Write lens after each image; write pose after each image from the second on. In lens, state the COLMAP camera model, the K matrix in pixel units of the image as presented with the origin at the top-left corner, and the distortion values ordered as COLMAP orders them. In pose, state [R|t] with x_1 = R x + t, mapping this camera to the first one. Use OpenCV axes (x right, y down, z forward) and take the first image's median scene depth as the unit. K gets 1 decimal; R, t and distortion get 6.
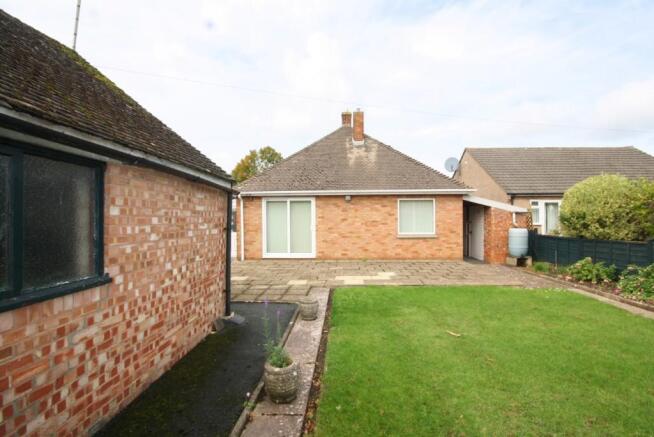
lens RADIAL K [[306.2, 0, 328.6], [0, 306.2, 217.8], [0, 0, 1]] dist [-0.008367, -0.004156]
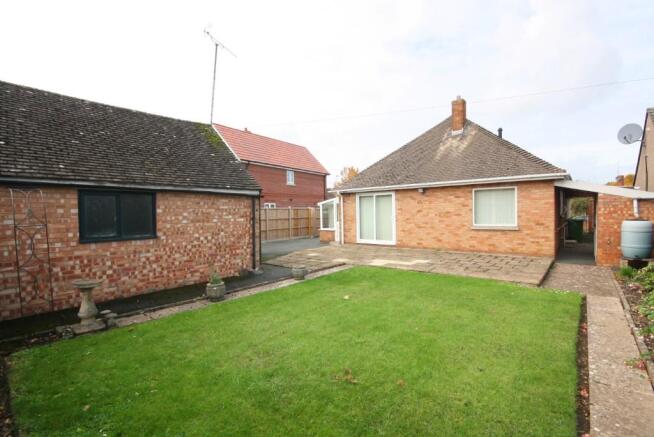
lens RADIAL K [[306.2, 0, 329.3], [0, 306.2, 218.3], [0, 0, 1]] dist [-0.008367, -0.004156]
pose [[0.792111, 0.004694, -0.610359, 0.461419], [0.014405, 0.999548, 0.026381, -0.001131], [0.610207, -0.029689, 0.791686, -0.038074]]
